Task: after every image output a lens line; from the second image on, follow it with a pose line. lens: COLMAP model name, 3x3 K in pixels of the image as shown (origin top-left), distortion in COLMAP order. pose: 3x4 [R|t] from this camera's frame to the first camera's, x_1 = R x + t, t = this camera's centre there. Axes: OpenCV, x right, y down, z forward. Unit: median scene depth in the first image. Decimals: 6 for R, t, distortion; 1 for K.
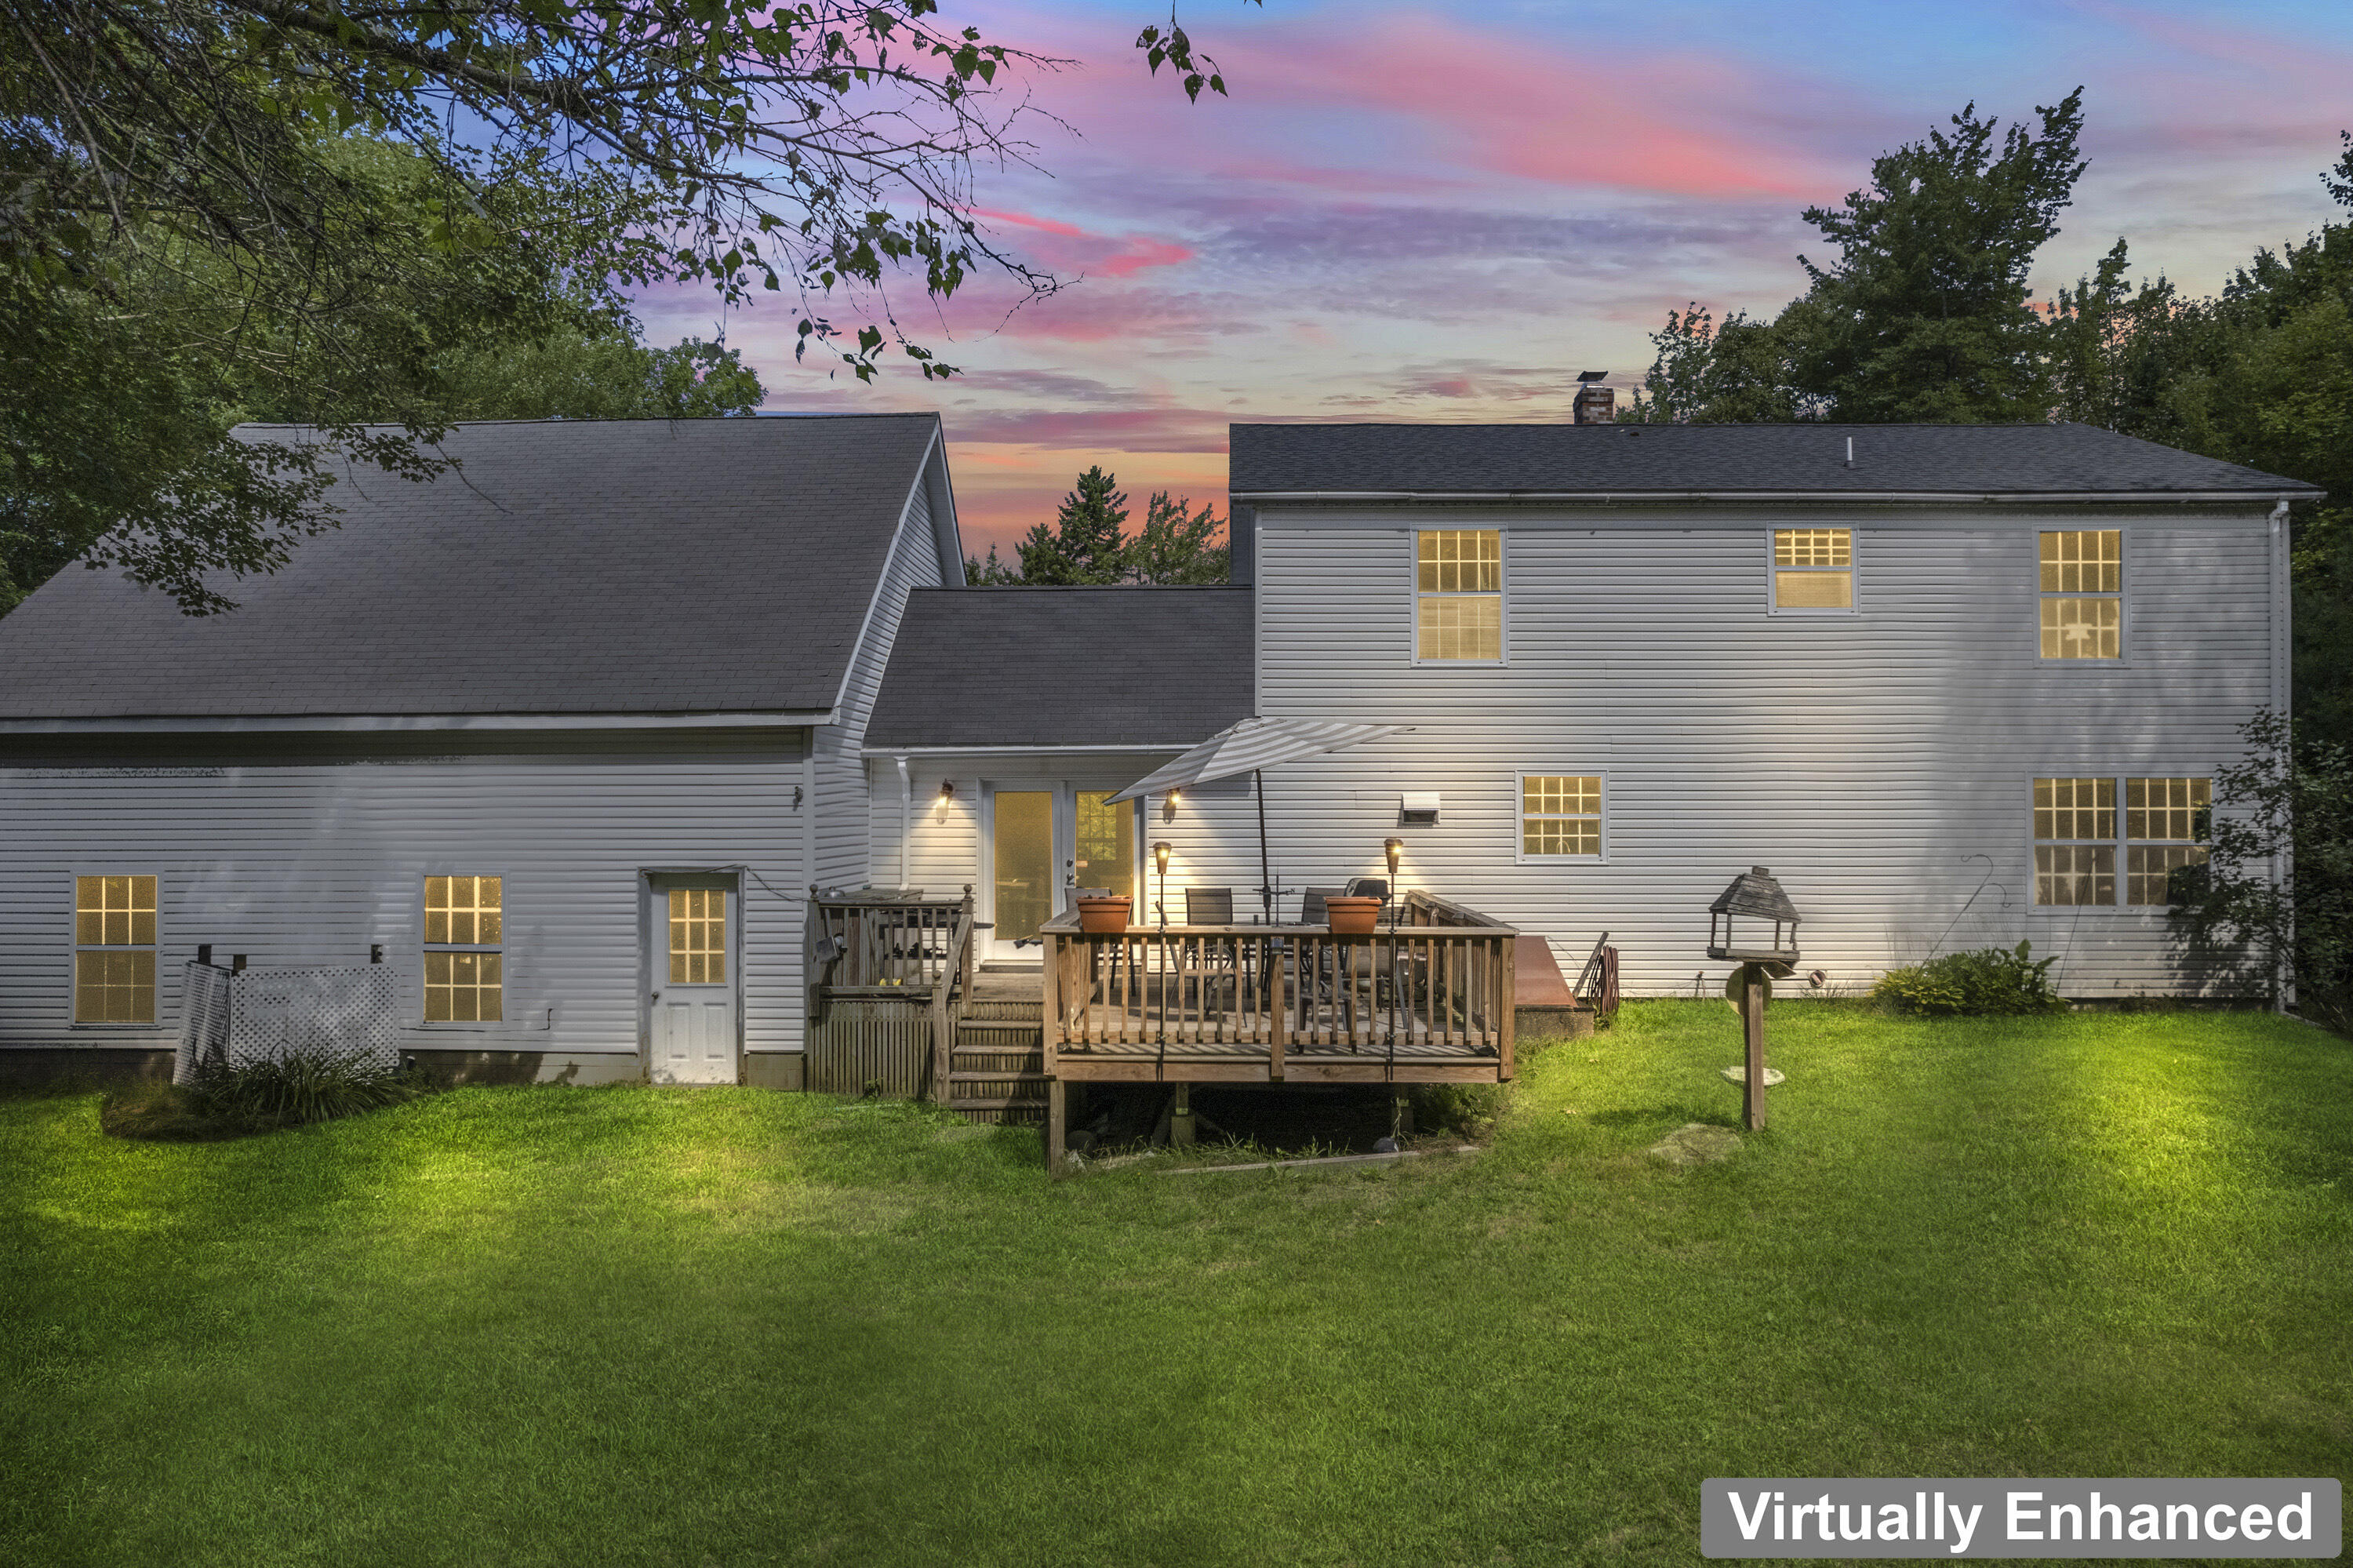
lens RADIAL K [[1548.0, 0, 1178.4], [0, 1548.0, 824.1], [0, 0, 1]] dist [-0.075571, 0.067082]
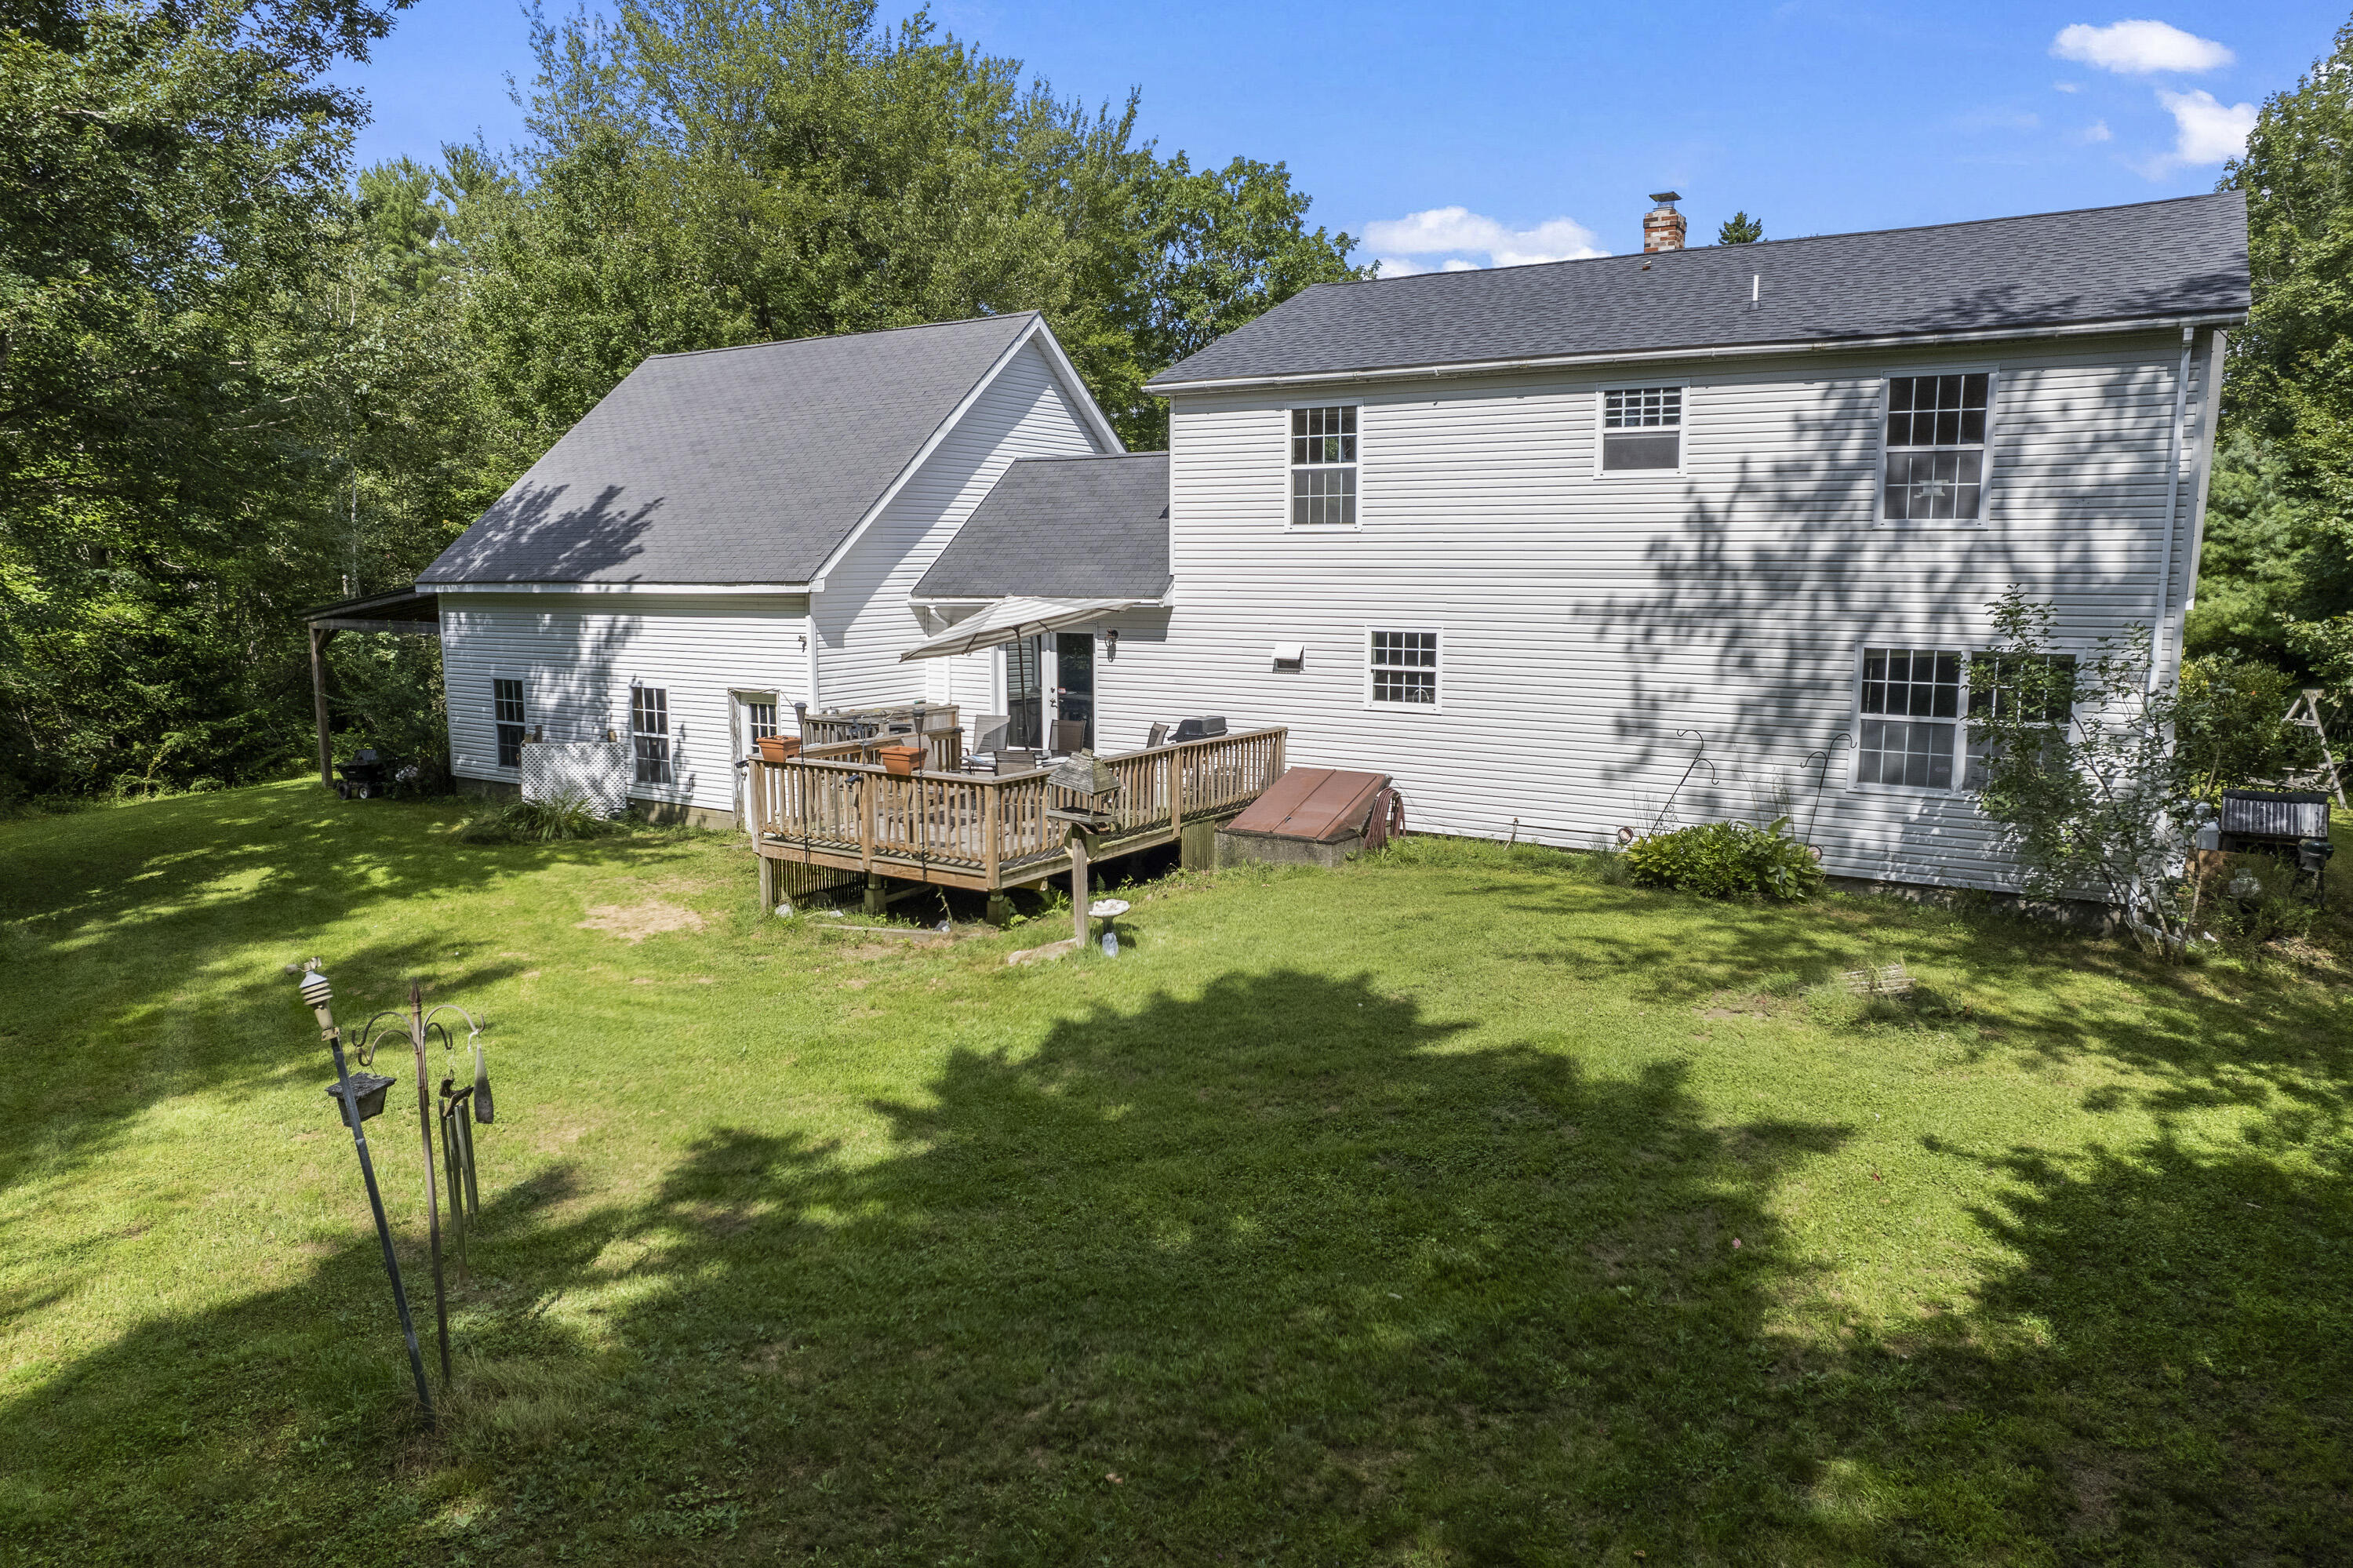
lens RADIAL K [[1548.0, 0, 1178.4], [0, 1548.0, 824.1], [0, 0, 1]] dist [-0.075571, 0.067082]
pose [[0.853393, 0.088645, -0.513675, 0.701485], [-0.002971, 0.986245, 0.165261, -0.078332], [0.521259, -0.139506, 0.841919, -0.034414]]
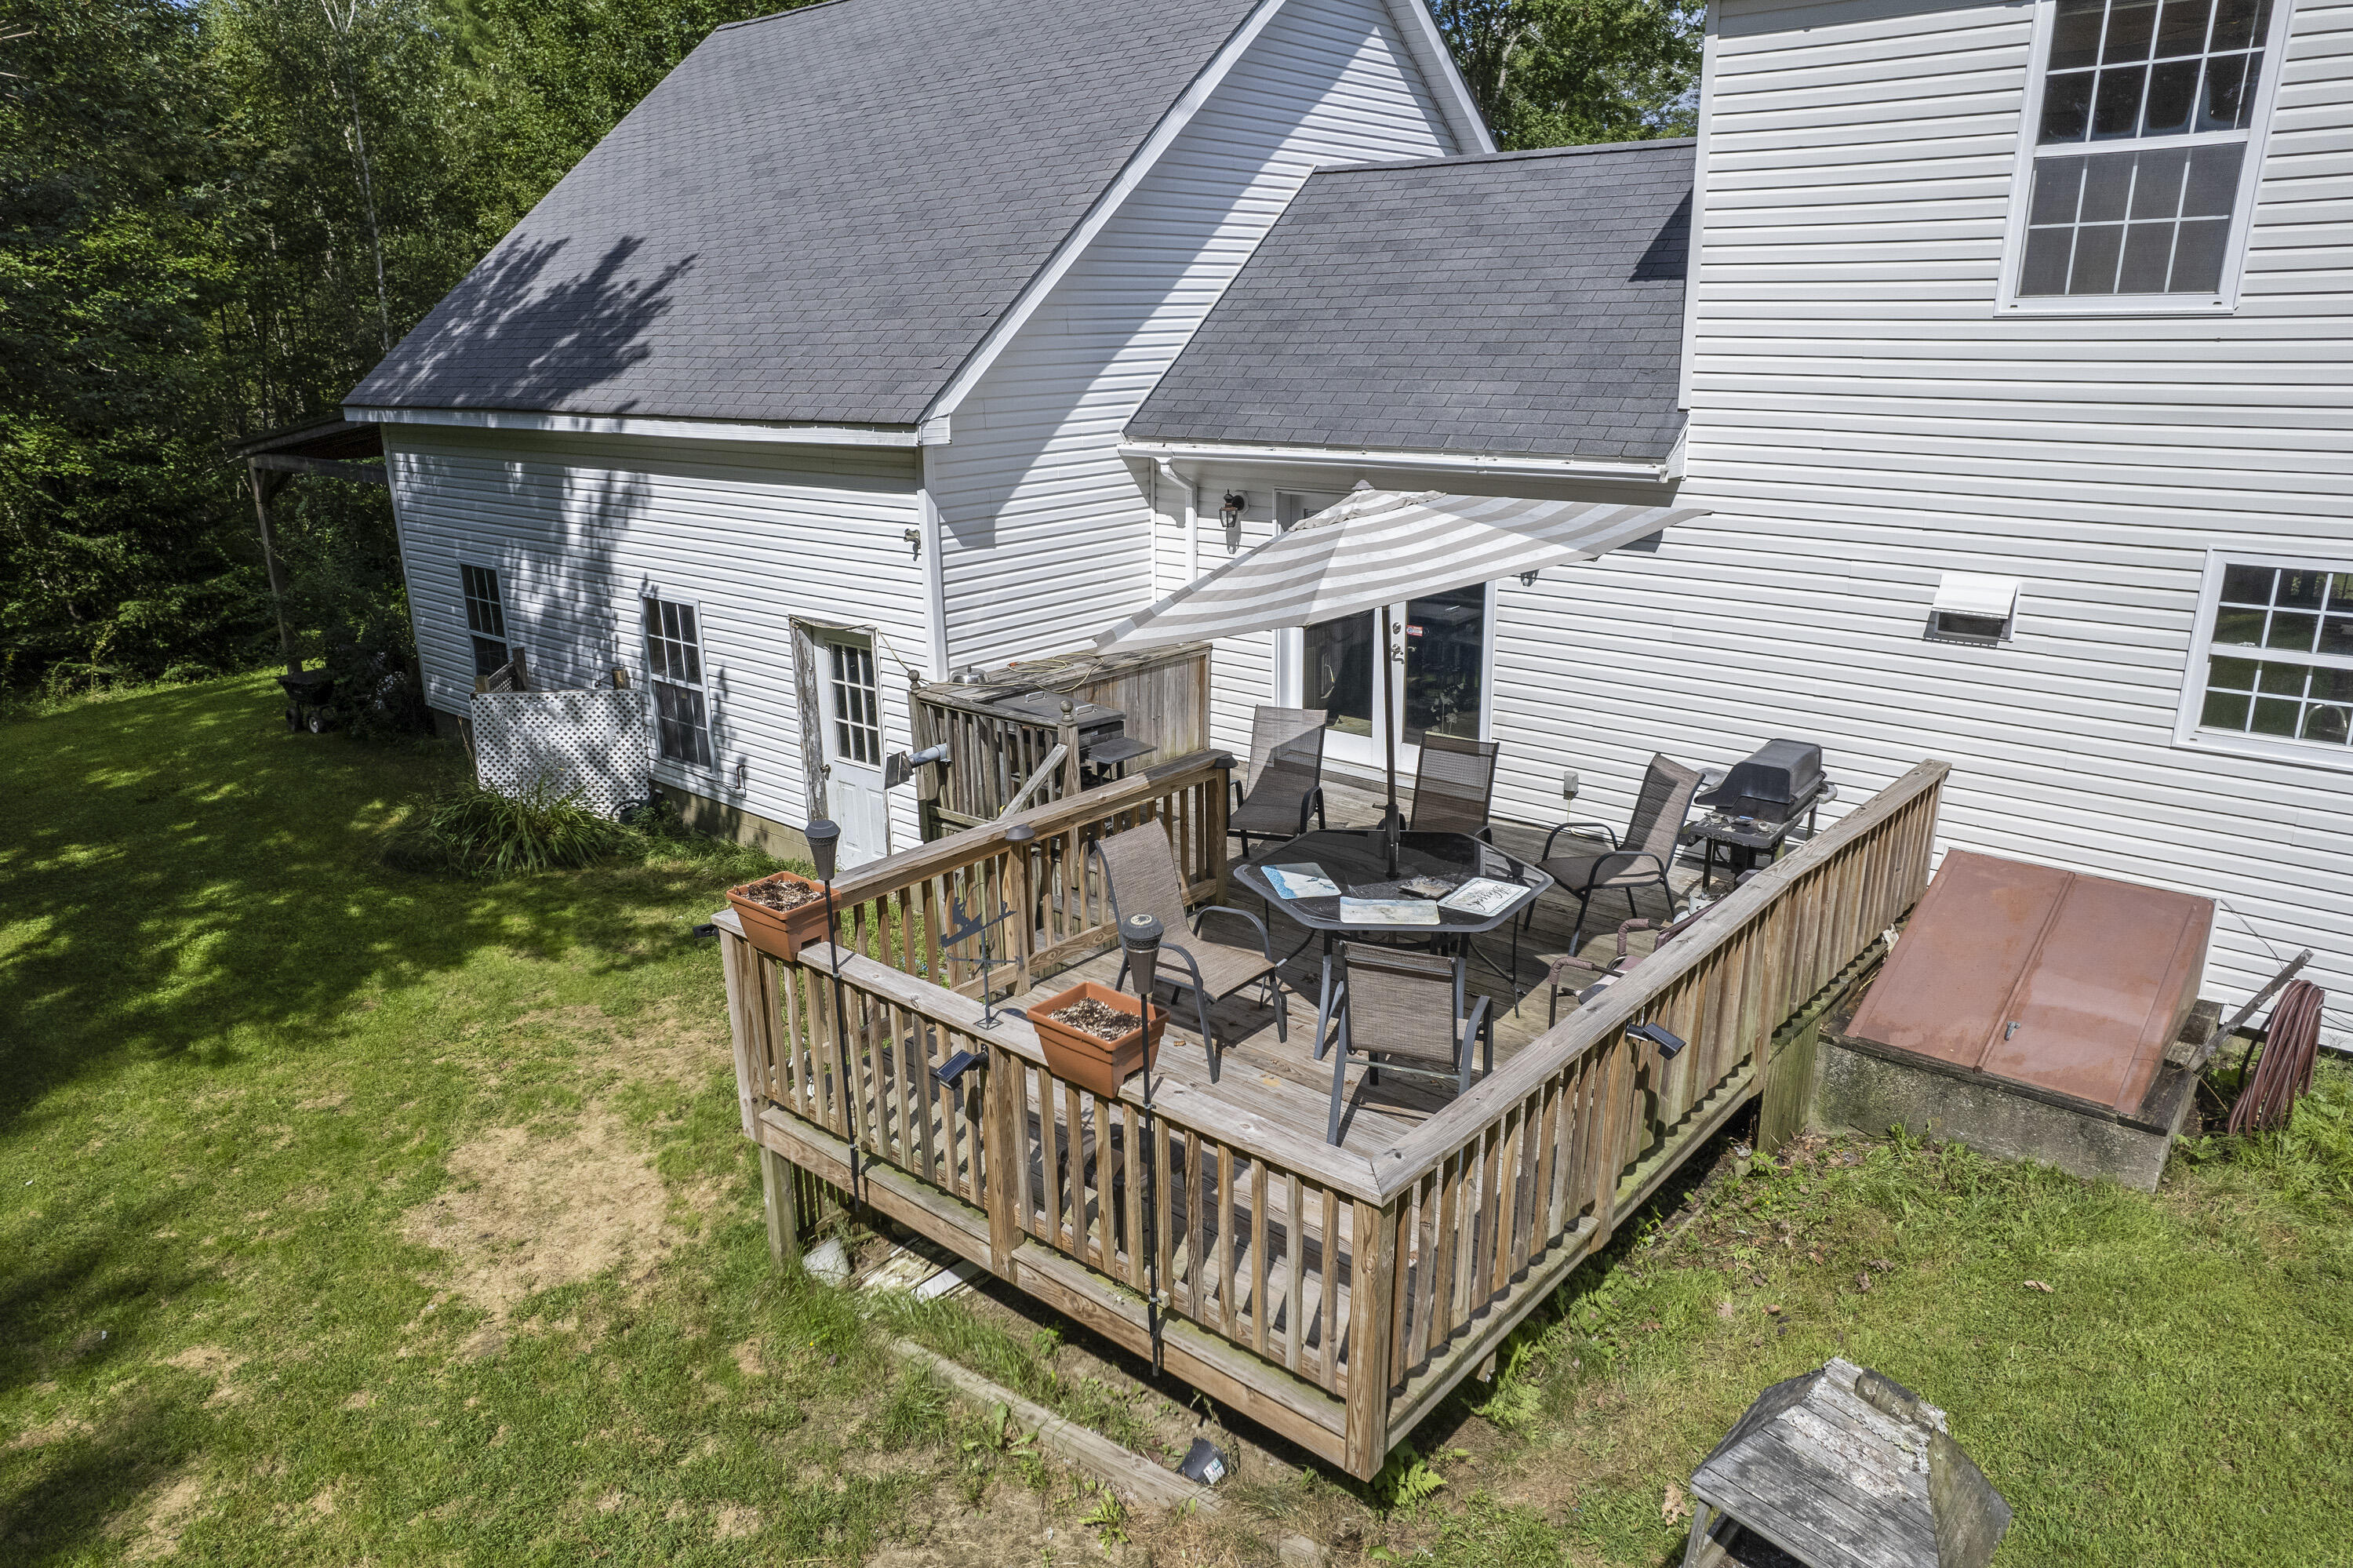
lens RADIAL K [[1516.4, 0, 1175.2], [0, 1516.4, 795.4], [0, 0, 1]] dist [-0.078966, 0.068450]
pose [[0.773142, 0.181956, -0.607572, 0.265942], [0.012233, 0.953507, 0.301124, -0.103088], [0.634115, -0.240244, 0.734970, 0.467216]]
